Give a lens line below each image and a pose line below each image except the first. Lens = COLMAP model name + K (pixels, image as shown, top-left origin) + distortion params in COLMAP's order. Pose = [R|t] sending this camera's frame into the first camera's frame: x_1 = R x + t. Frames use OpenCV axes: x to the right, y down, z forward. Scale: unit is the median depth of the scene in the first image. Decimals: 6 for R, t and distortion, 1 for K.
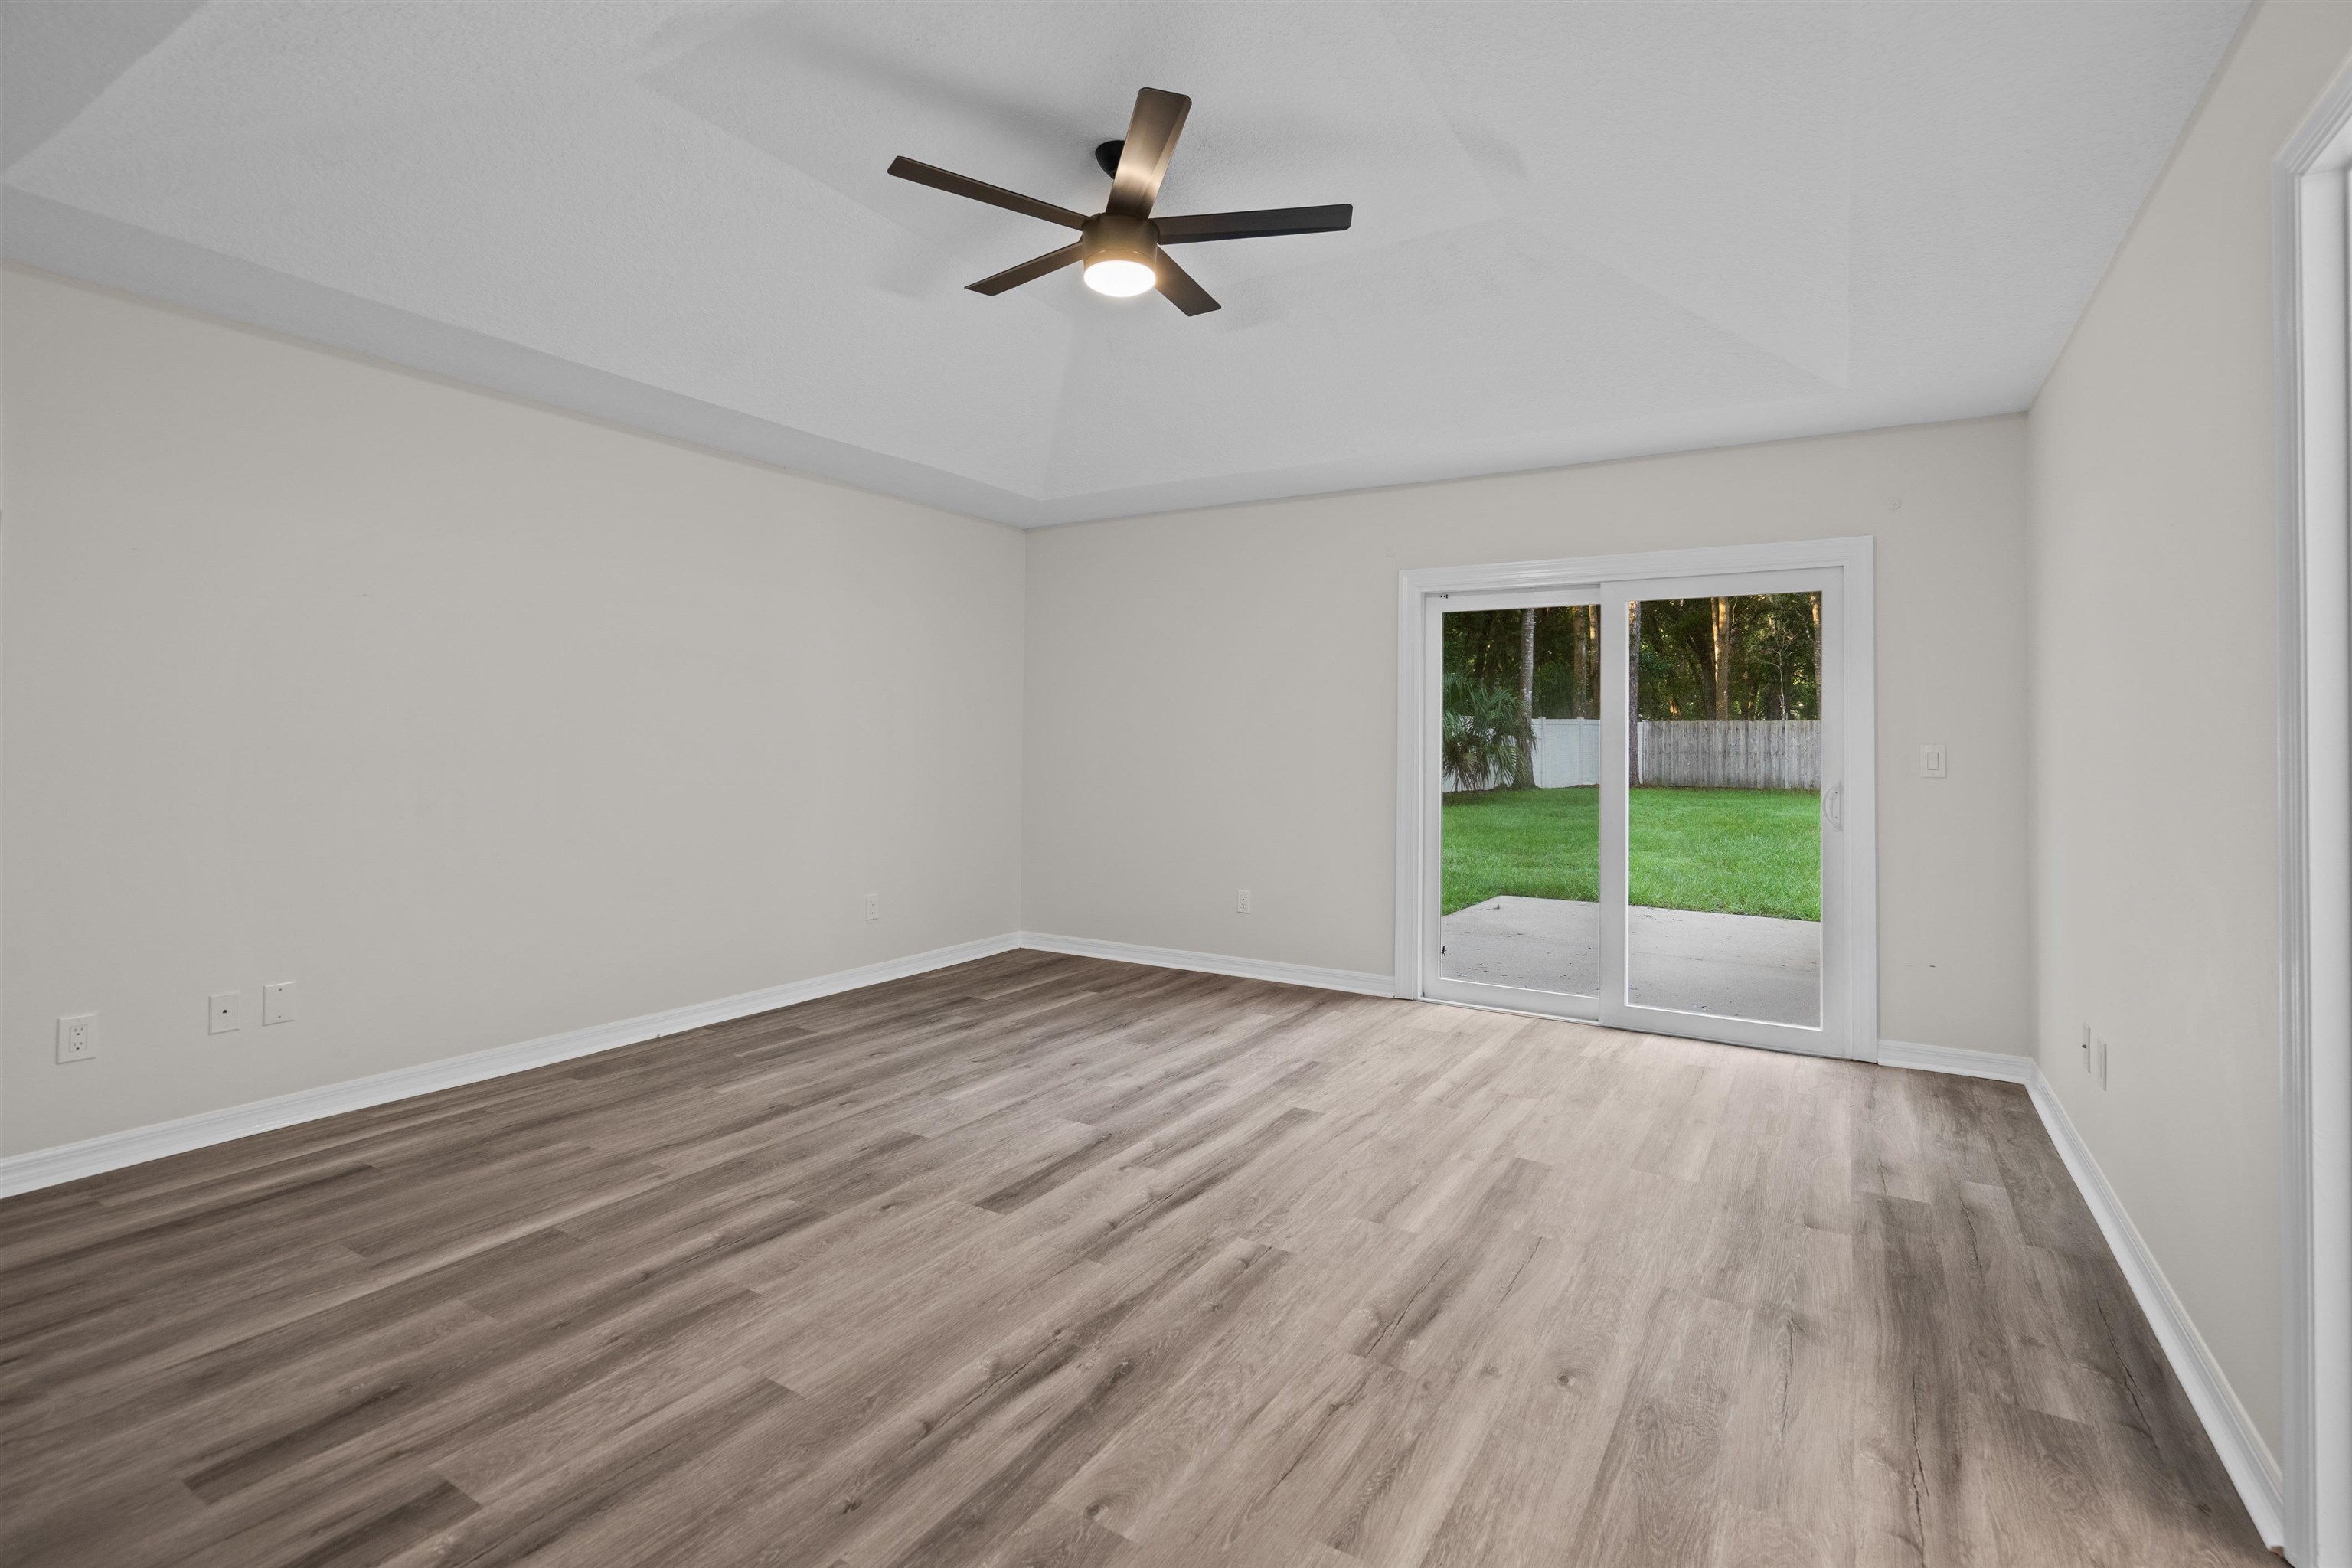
lens RADIAL K [[1068.8, 0, 1160.9], [0, 1068.8, 752.2], [0, 0, 1]] dist [-0.002157, 0.000898]
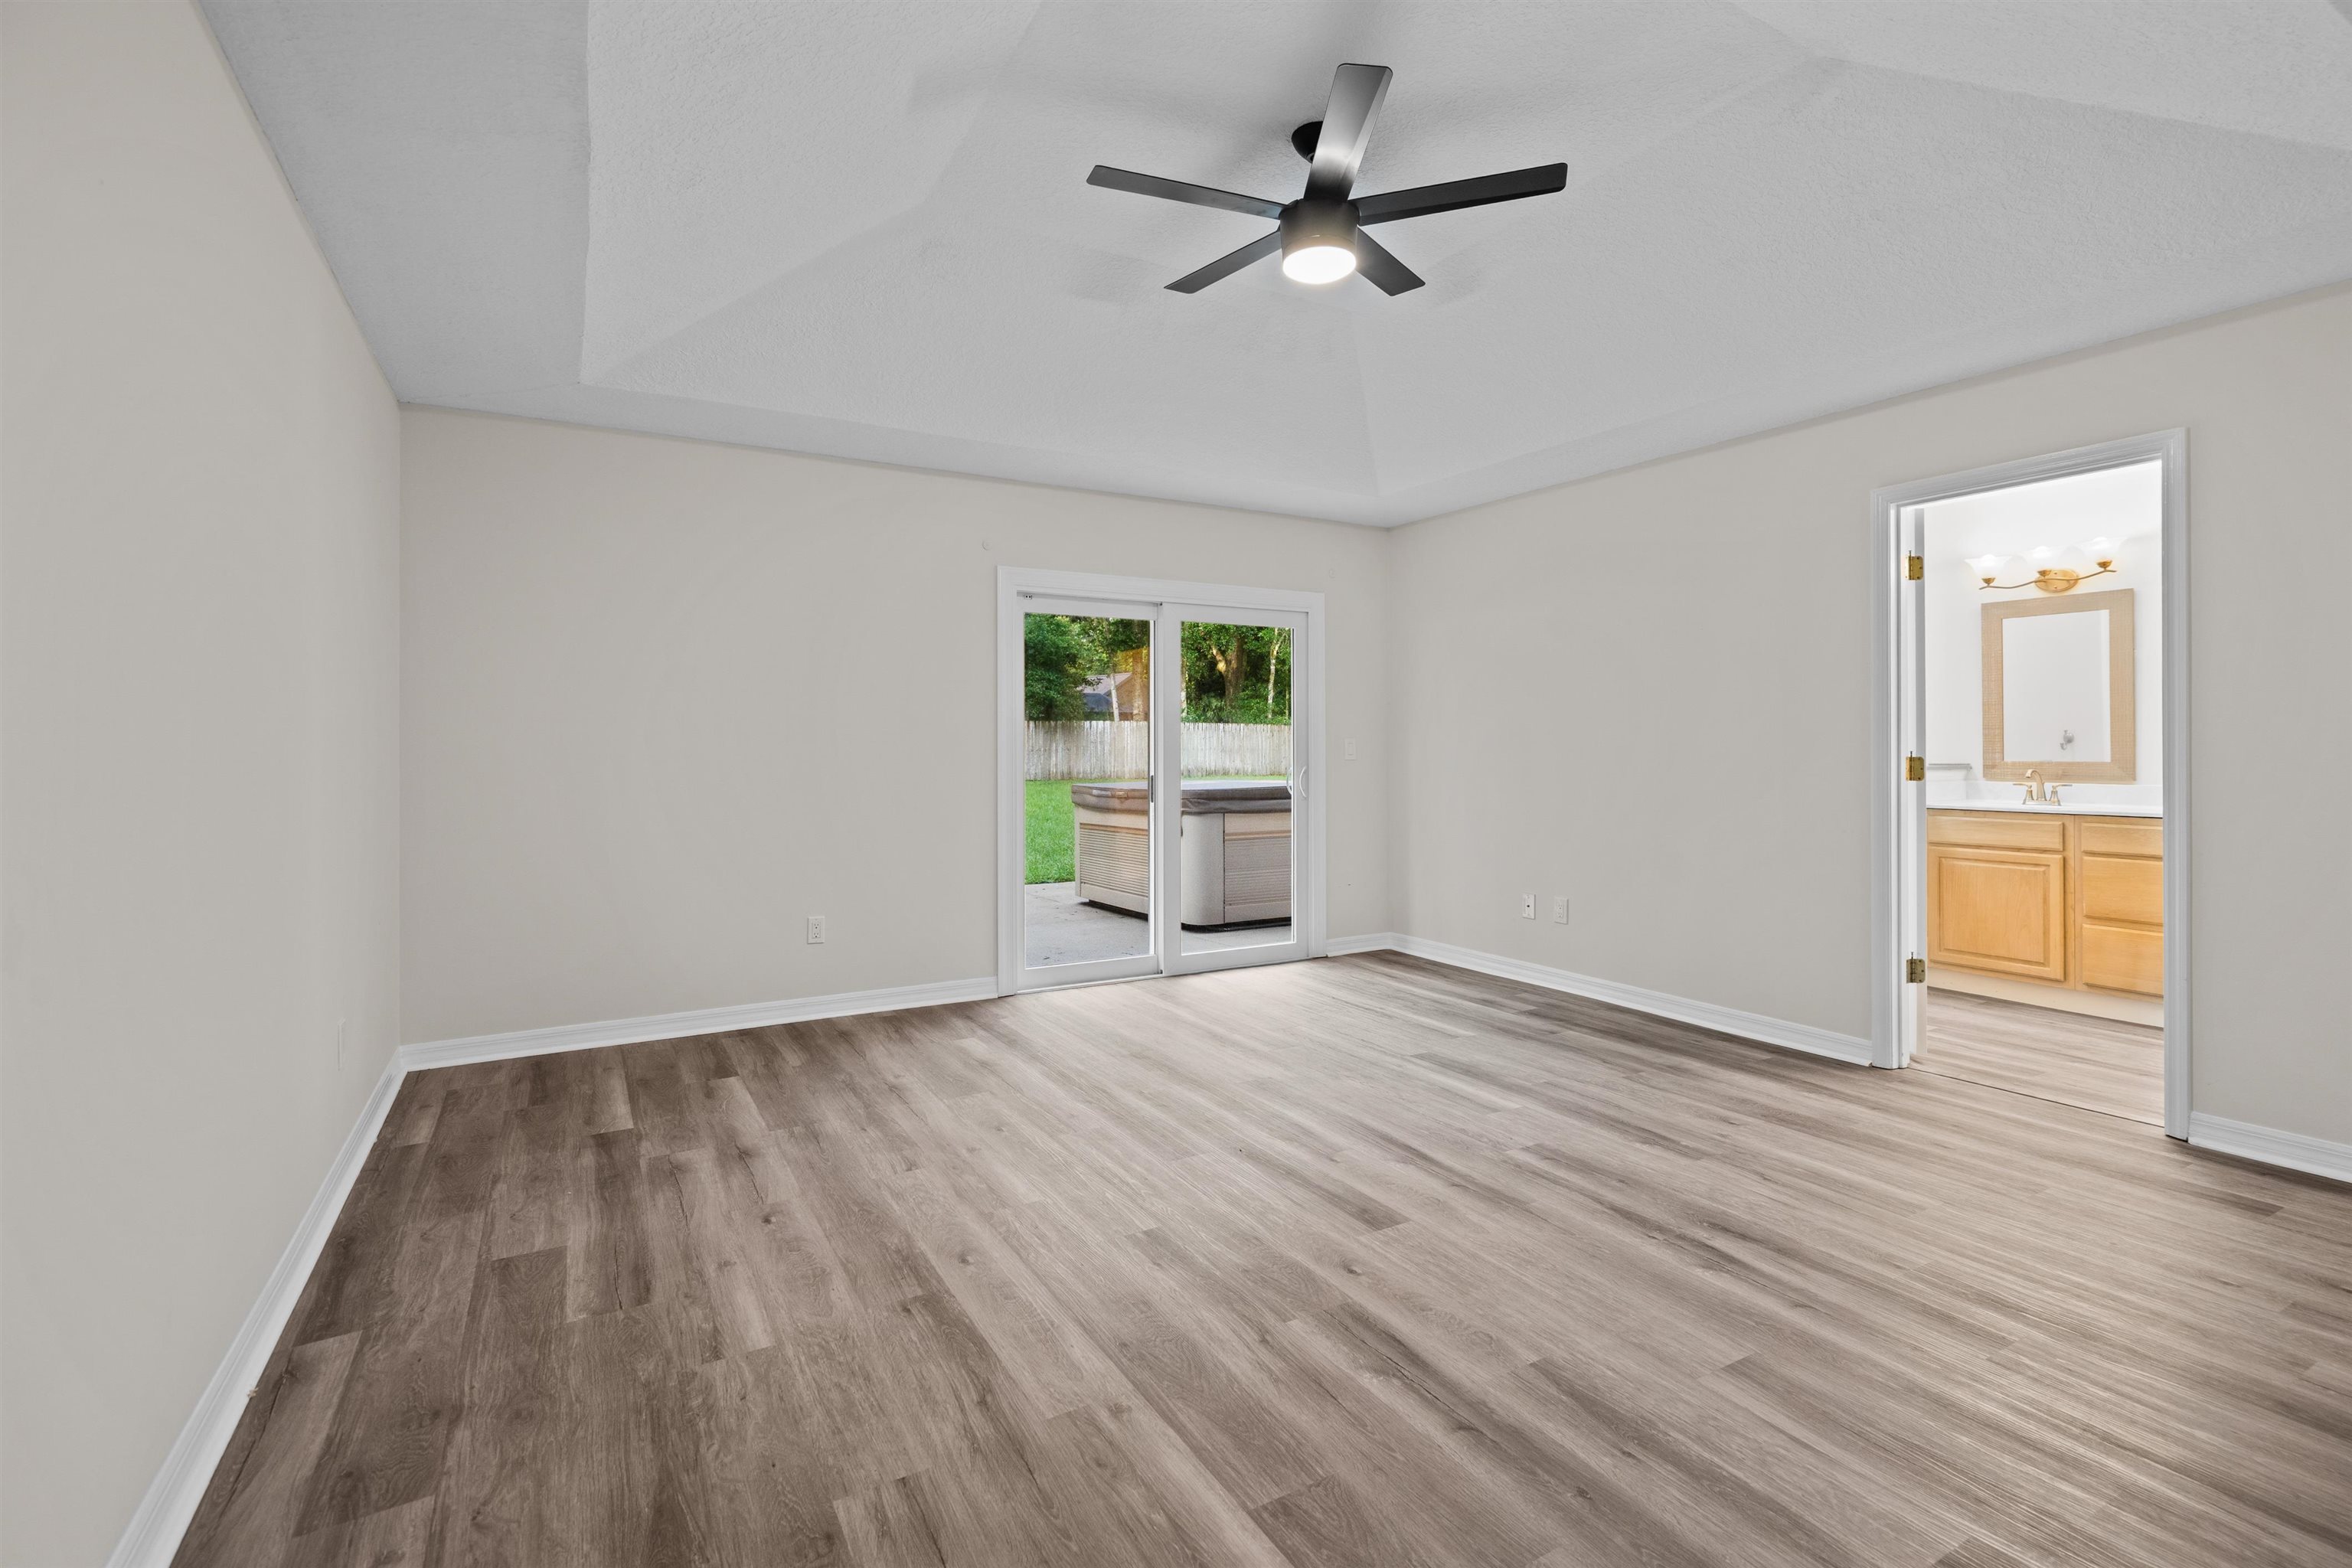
lens RADIAL K [[1095.6, 0, 1175.2], [0, 1095.6, 747.5], [0, 0, 1]] dist [-0.002972, 0.001256]
pose [[0.474190, -0.008497, 0.880382, -1.096844], [0.014724, 0.999890, 0.001720, -0.000199], [-0.880300, 0.012148, 0.474263, 0.699835]]
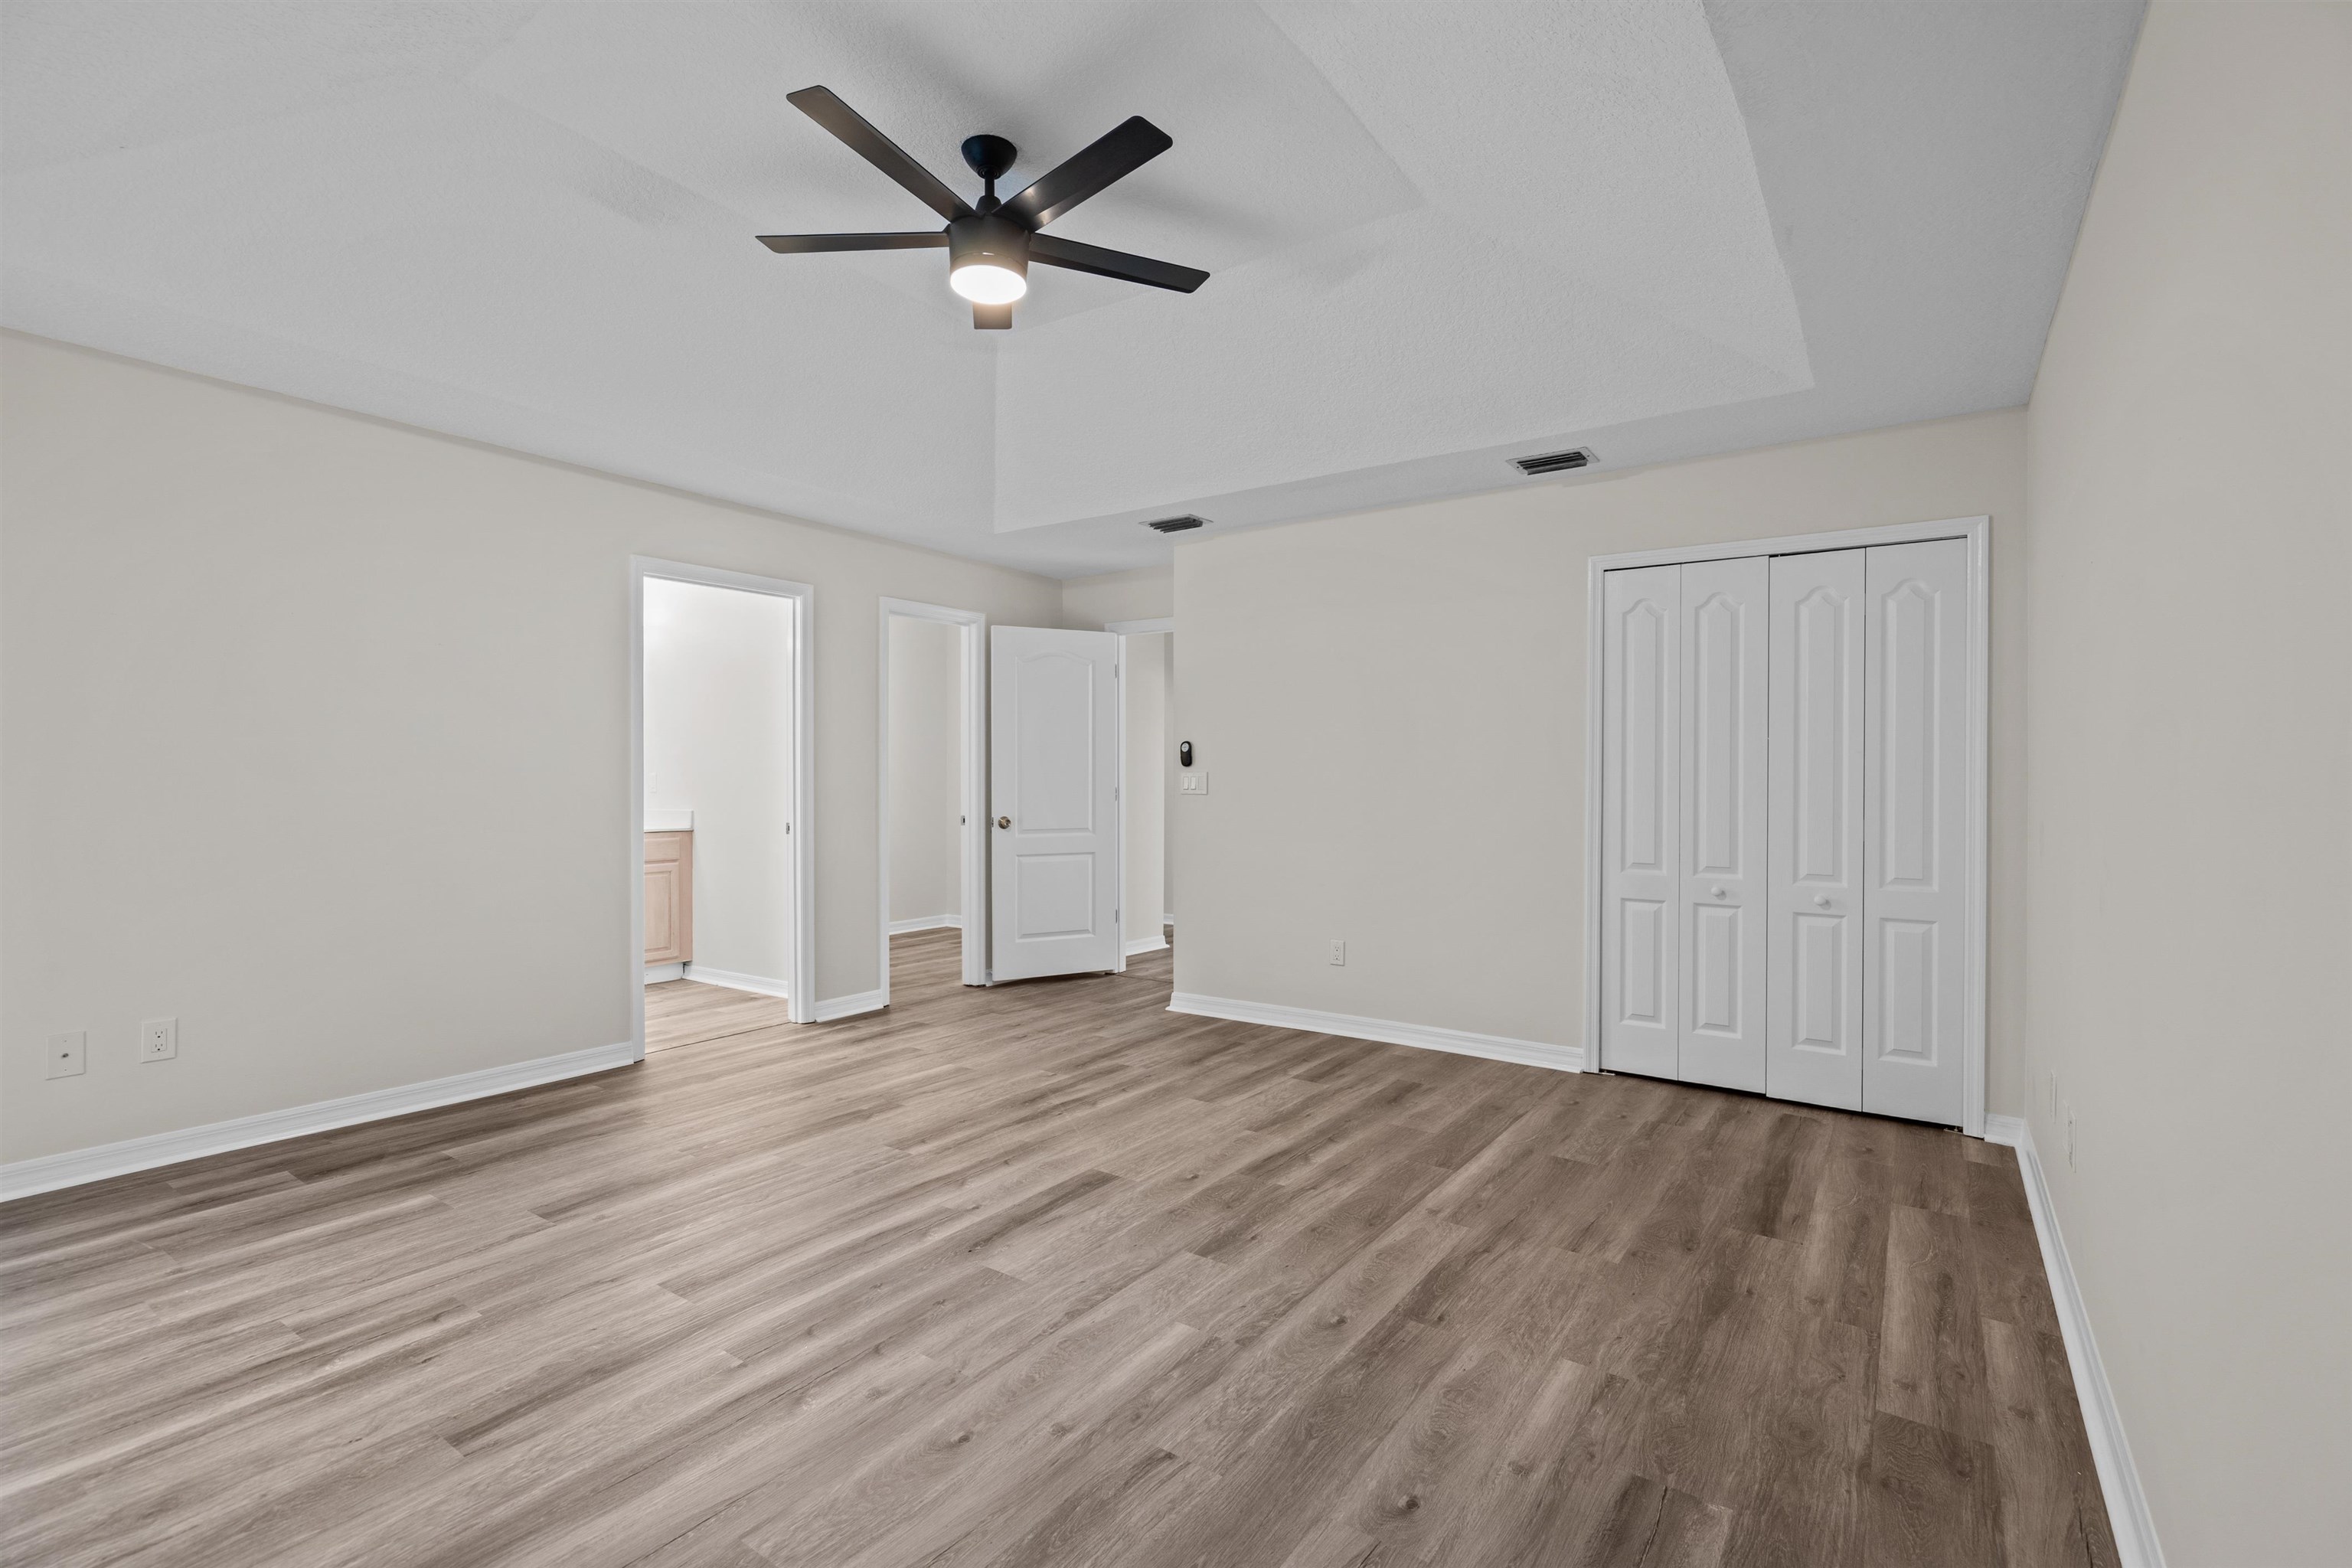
lens RADIAL K [[1048.1, 0, 1176.0], [0, 1048.1, 784.0], [0, 0, 1]] dist [-0.001158, -0.000173]
pose [[-0.998763, -0.011924, 0.048276, -0.286491], [-0.011333, 0.999858, 0.012499, -0.016818], [-0.048419, 0.011936, -0.998756, 2.133746]]
